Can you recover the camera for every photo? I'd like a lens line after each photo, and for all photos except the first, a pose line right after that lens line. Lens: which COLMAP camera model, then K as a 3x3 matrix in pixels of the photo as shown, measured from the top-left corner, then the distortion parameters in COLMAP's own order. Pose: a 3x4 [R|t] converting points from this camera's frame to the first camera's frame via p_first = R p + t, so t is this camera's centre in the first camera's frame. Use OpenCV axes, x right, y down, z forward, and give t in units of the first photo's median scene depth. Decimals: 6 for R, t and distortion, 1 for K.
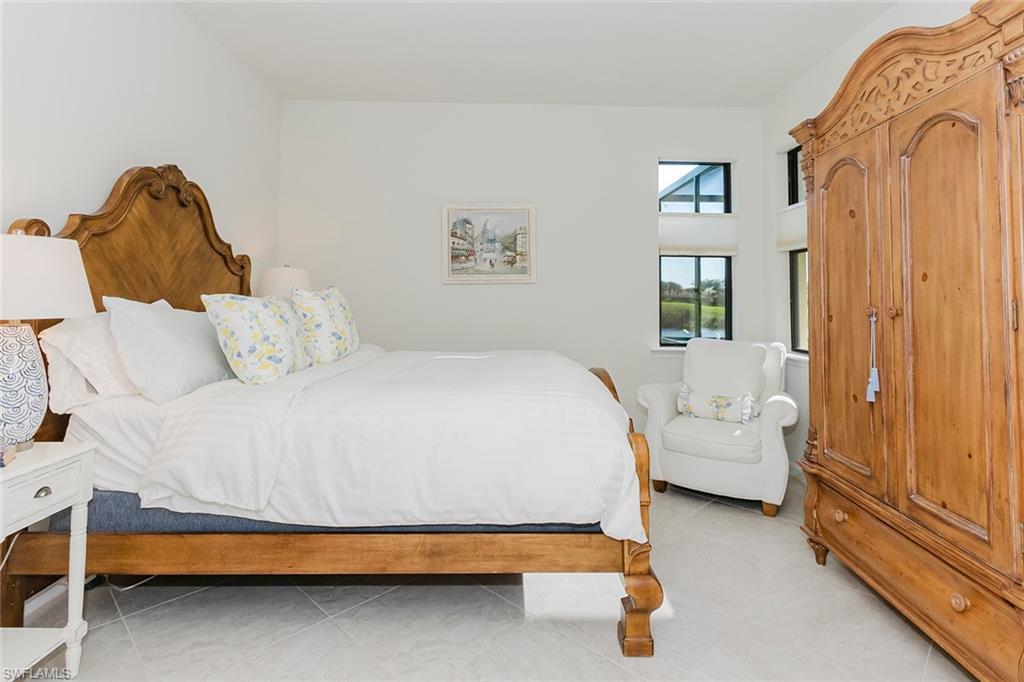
lens RADIAL K [[504.7, 0, 516.4], [0, 504.7, 279.2], [0, 0, 1]] dist [-0.000183, -0.000144]
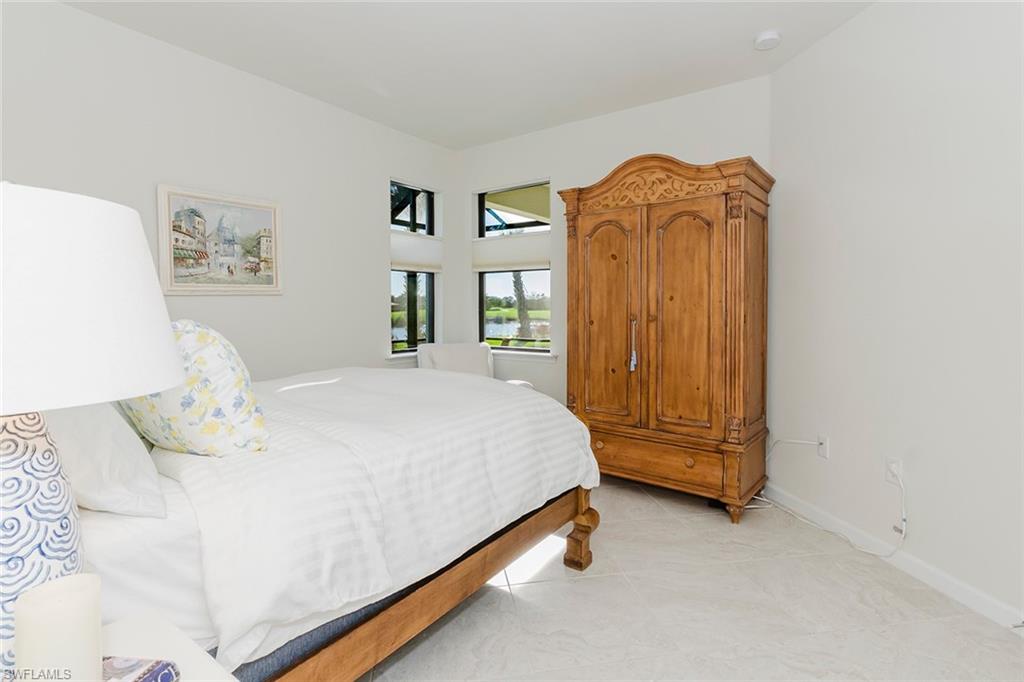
lens RADIAL K [[496.2, 0, 512.7], [0, 496.2, 321.0], [0, 0, 1]] dist [0.000373, -0.000184]
pose [[0.595499, -0.034750, 0.802604, -0.765928], [-0.021797, 0.997997, 0.059383, -0.012523], [-0.803060, -0.052857, 0.593549, 0.301251]]
